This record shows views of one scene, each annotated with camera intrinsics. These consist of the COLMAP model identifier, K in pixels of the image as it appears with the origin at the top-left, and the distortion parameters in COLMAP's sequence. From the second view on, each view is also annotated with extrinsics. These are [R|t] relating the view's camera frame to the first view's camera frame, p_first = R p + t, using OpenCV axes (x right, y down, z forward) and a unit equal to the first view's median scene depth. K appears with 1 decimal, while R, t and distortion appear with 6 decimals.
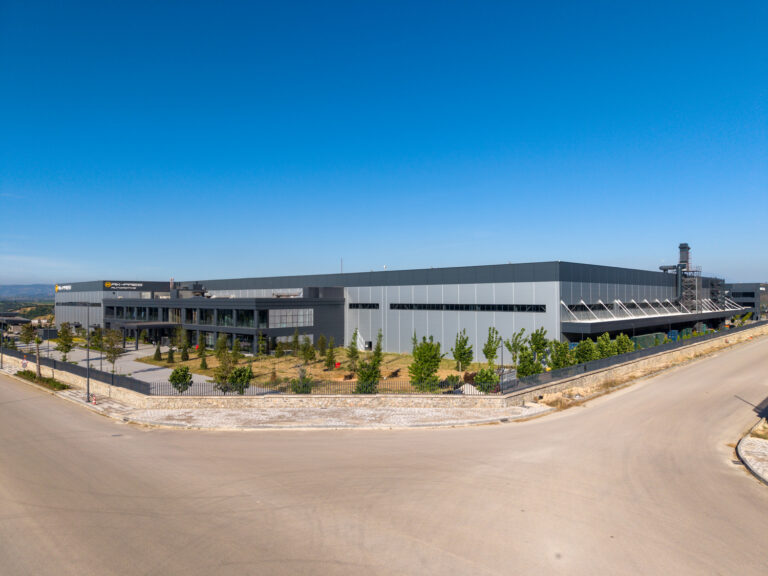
lens RADIAL K [[511.3, 0, 384.0], [0, 511.3, 288.0], [0, 0, 1]] dist [0.067084, -0.064293]
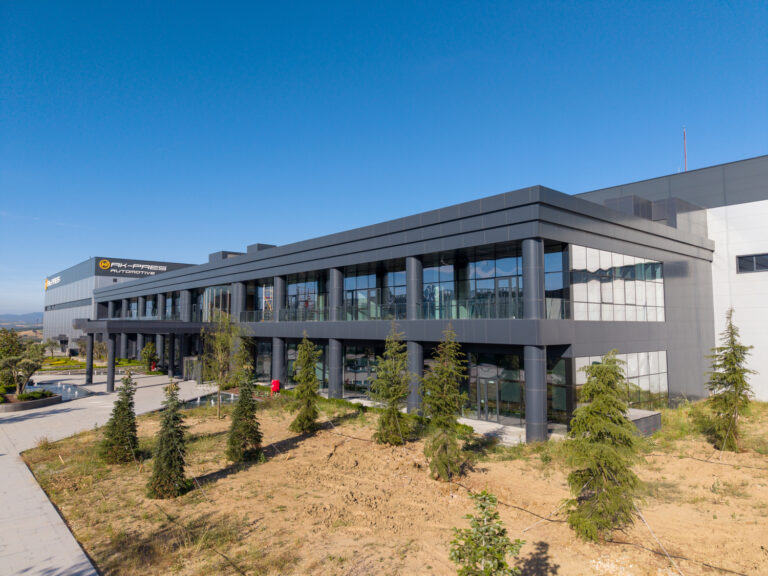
lens RADIAL K [[511.3, 0, 384.0], [0, 511.3, 288.0], [0, 0, 1]] dist [0.067084, -0.064293]
pose [[0.996162, -0.004710, -0.087404, -0.332336], [0.000011, 0.998558, -0.053680, 0.086978], [0.087531, 0.053473, 0.994726, 0.850446]]
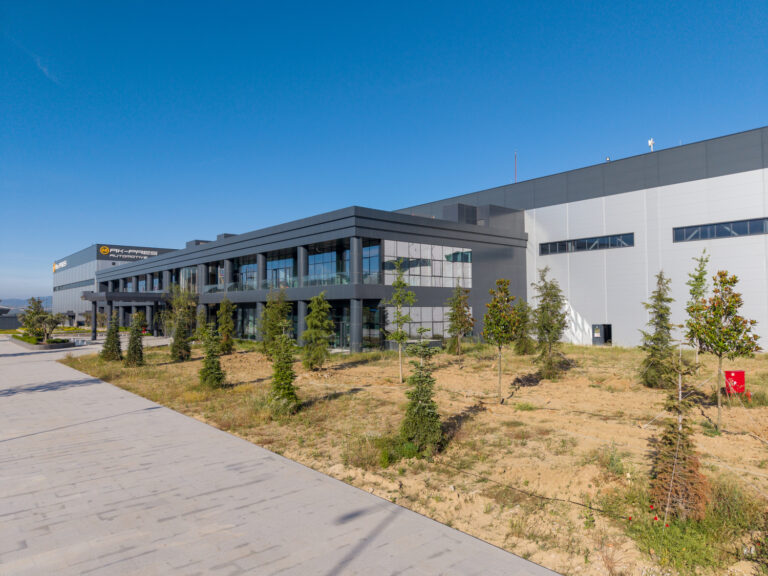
lens RADIAL K [[511.3, 0, 384.0], [0, 511.3, 288.0], [0, 0, 1]] dist [0.067084, -0.064293]
pose [[0.995785, -0.007508, -0.091415, -0.213493], [0.005690, 0.999781, -0.020126, 0.101557], [0.091546, 0.019521, 0.995609, 0.677067]]
